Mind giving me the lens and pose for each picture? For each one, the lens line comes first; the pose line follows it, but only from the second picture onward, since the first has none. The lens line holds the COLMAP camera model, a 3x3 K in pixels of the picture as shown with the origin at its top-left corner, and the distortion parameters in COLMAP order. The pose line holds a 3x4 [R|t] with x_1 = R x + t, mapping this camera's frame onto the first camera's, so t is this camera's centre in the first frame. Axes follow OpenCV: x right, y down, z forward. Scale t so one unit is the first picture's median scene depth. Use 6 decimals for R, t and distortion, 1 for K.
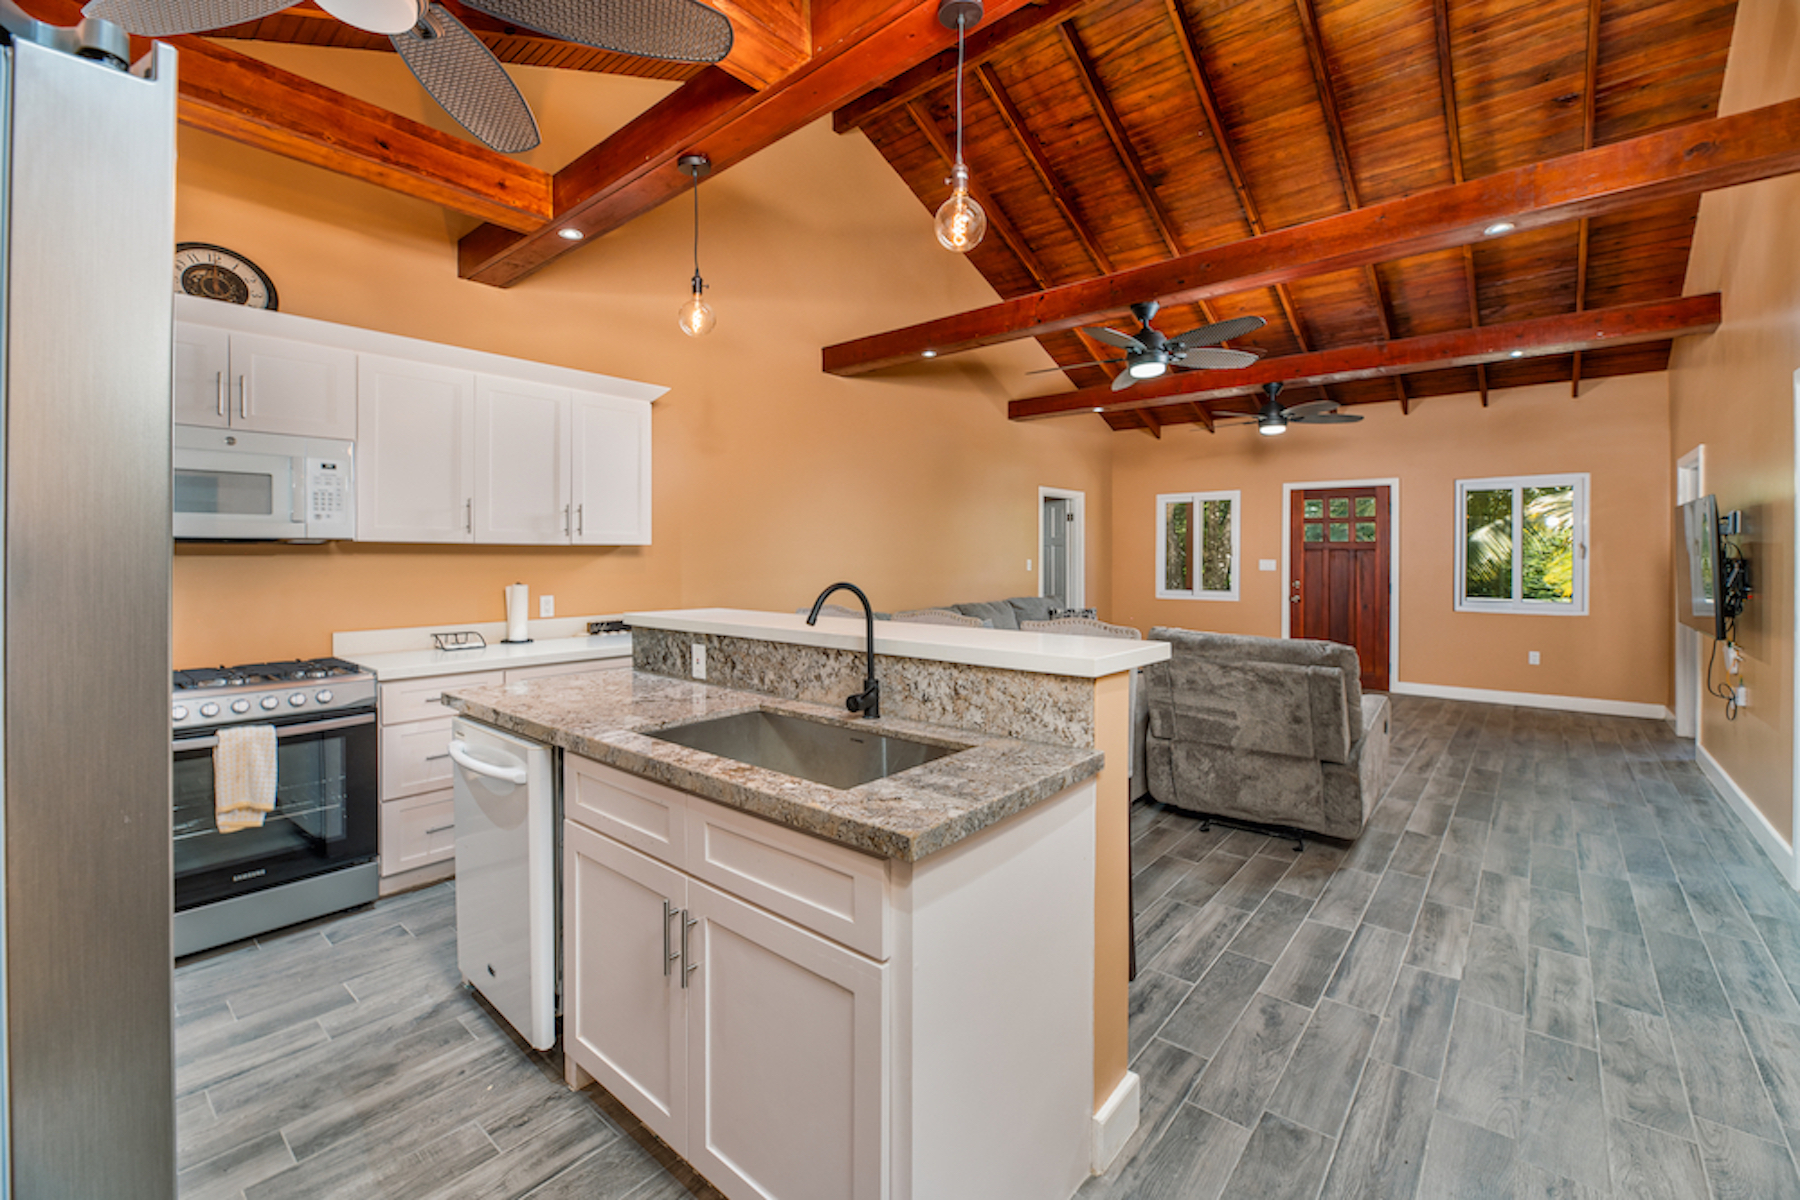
lens RADIAL K [[765.0, 0, 904.2], [0, 765.0, 562.7], [0, 0, 1]] dist [-0.004810, 0.000068]
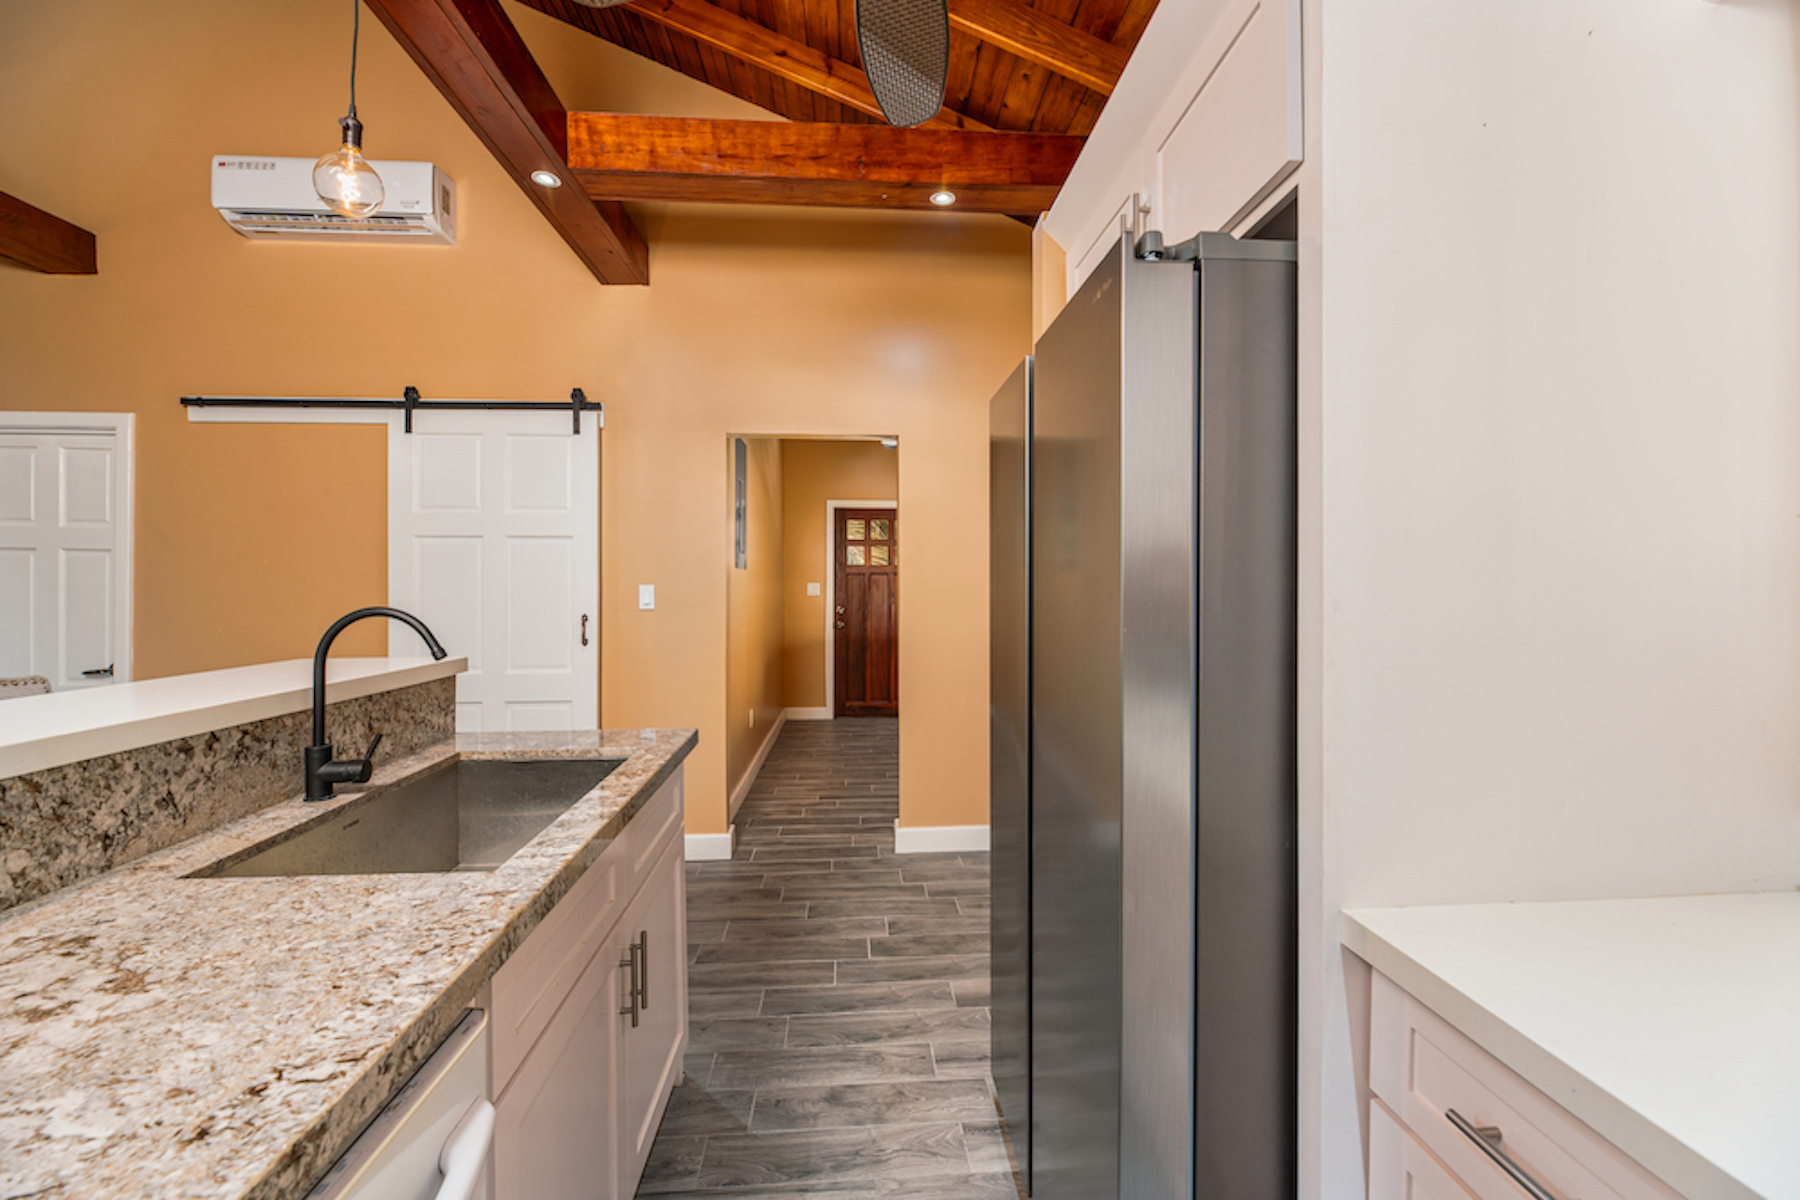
lens RADIAL K [[765.0, 0, 925.1], [0, 765.0, 572.0], [0, 0, 1]] dist [-0.004810, 0.000068]
pose [[-0.685926, -0.001587, 0.727669, -0.890033], [0.006420, 0.999946, 0.008233, -0.011446], [-0.727643, 0.010319, -0.685879, 1.006357]]
